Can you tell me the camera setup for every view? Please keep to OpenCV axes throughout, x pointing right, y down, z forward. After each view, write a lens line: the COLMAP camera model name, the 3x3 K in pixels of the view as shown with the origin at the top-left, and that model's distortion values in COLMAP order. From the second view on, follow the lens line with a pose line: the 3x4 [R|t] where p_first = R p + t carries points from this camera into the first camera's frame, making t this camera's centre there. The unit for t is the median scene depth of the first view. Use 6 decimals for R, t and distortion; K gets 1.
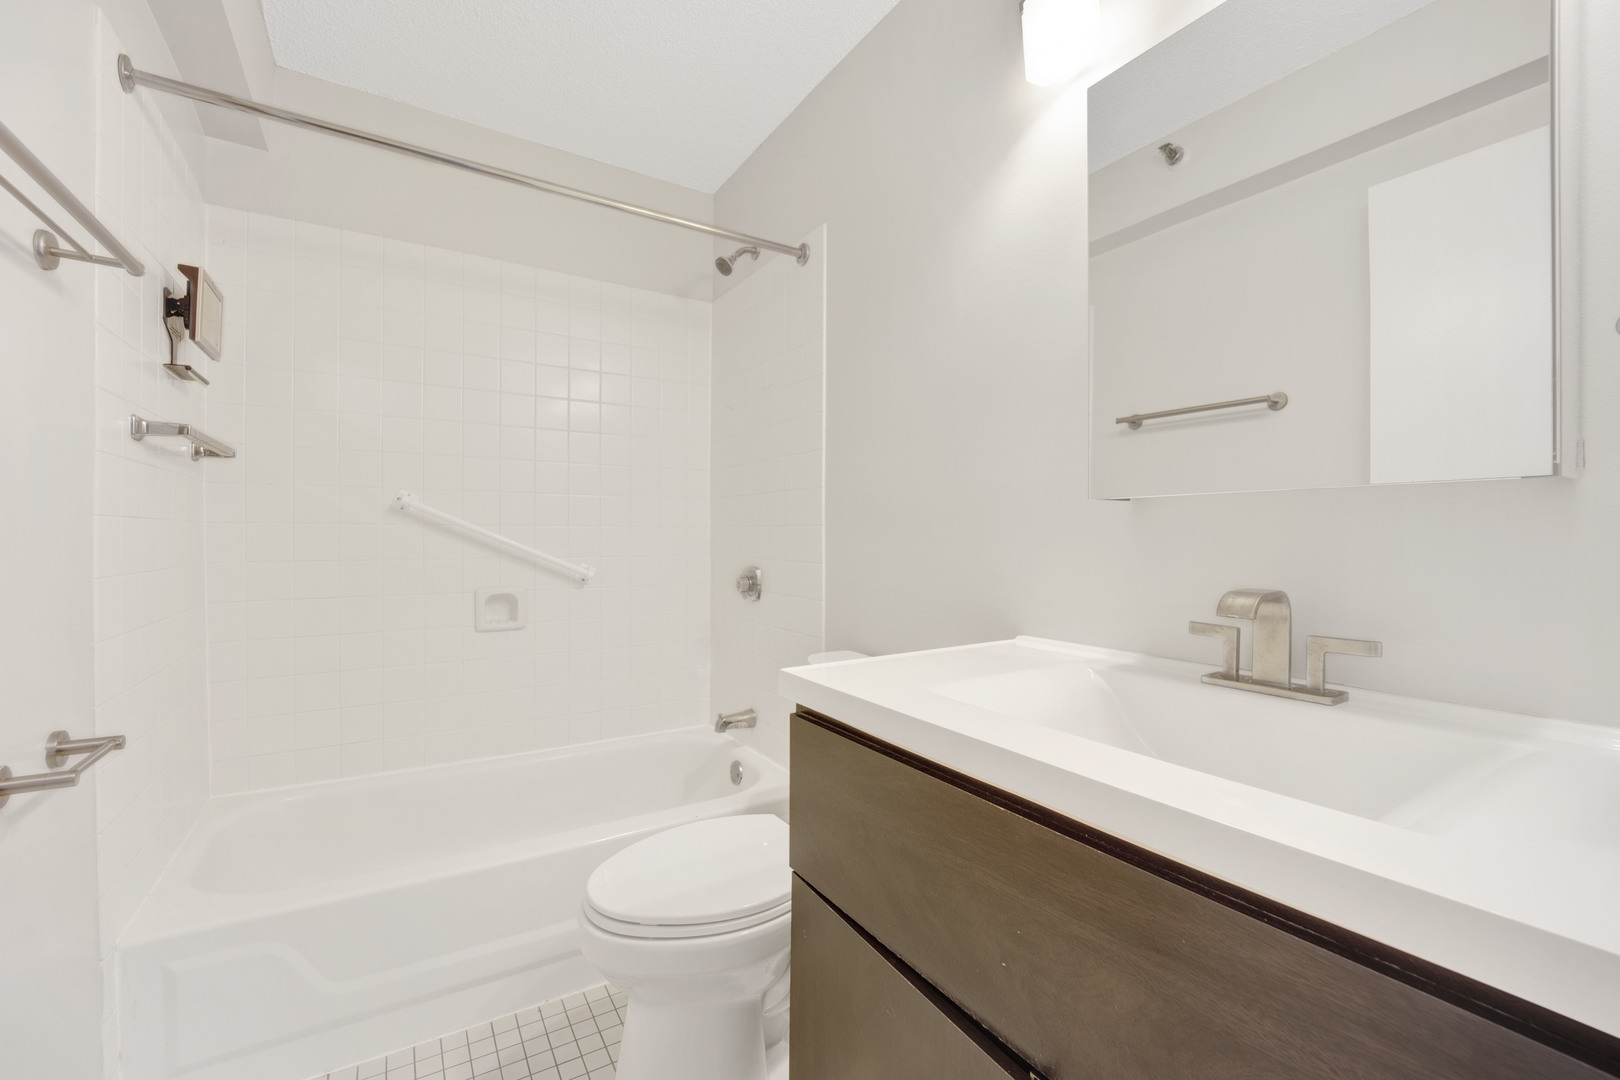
lens RADIAL K [[664.0, 0, 806.4], [0, 664.0, 540.3], [0, 0, 1]] dist [-0.021592, -0.000175]
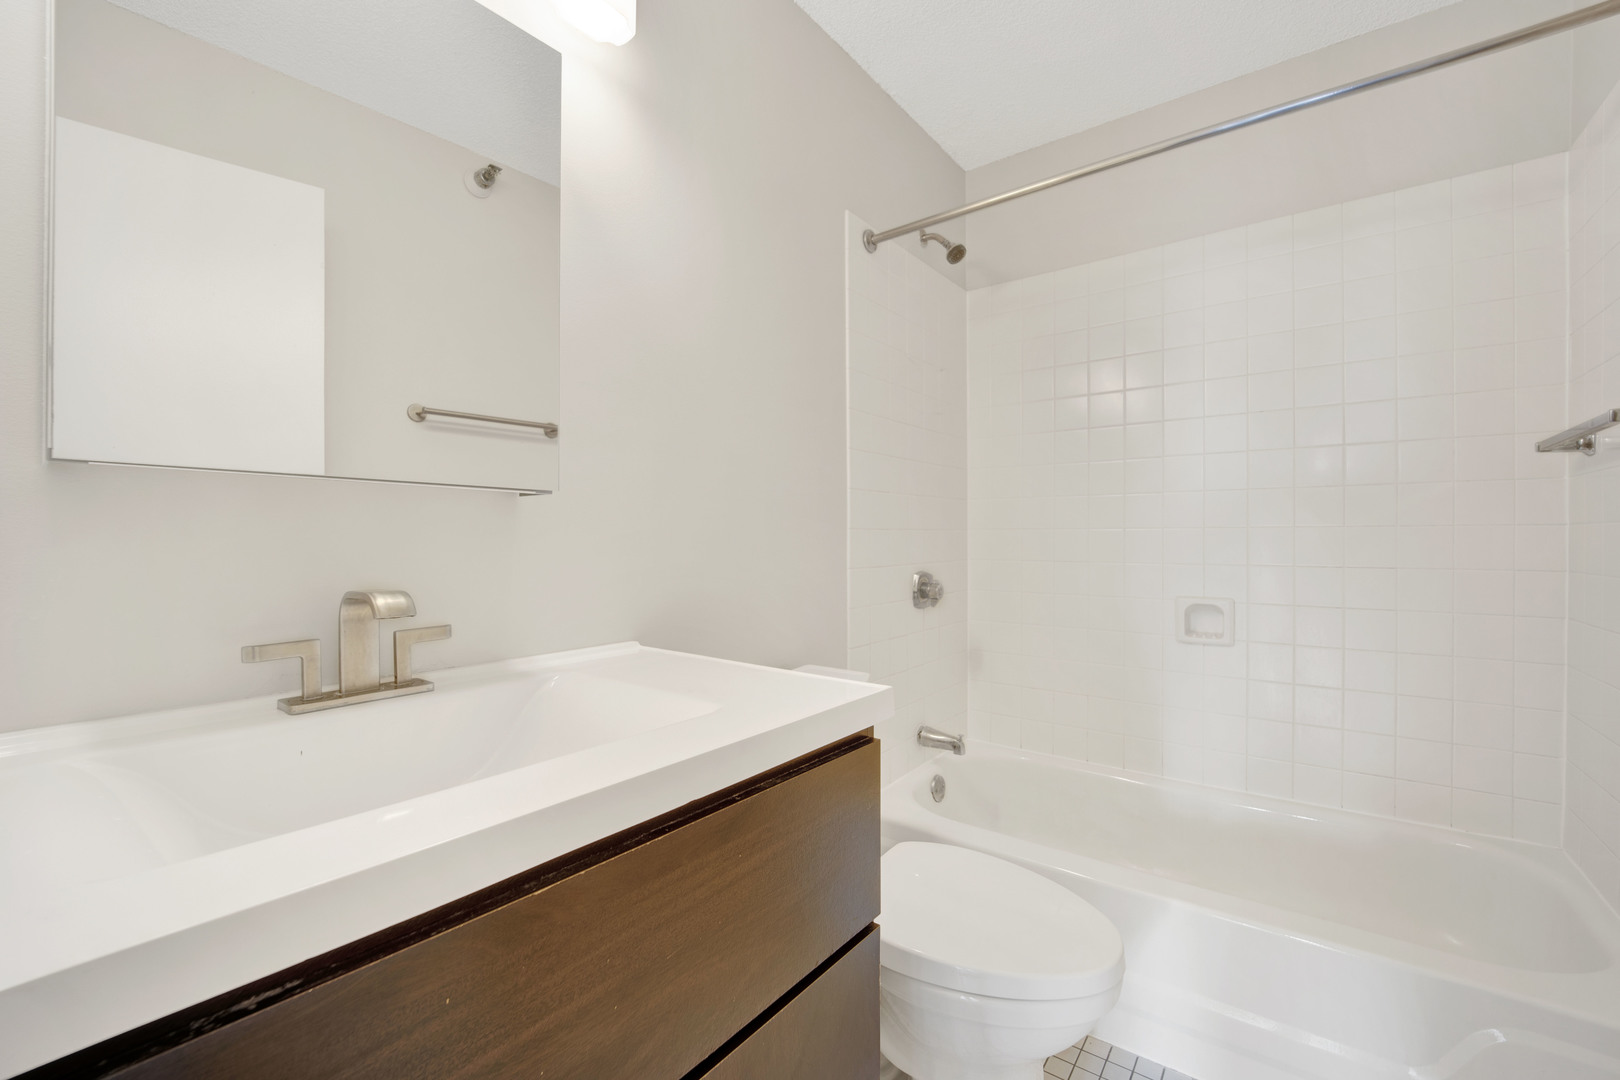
lens RADIAL K [[664.0, 0, 806.4], [0, 664.0, 540.3], [0, 0, 1]] dist [-0.021592, -0.000175]
pose [[-0.327095, -0.006627, 0.944968, -0.488075], [0.010084, 0.999894, 0.010503, -0.011750], [-0.944938, 0.012965, -0.326993, 0.760058]]
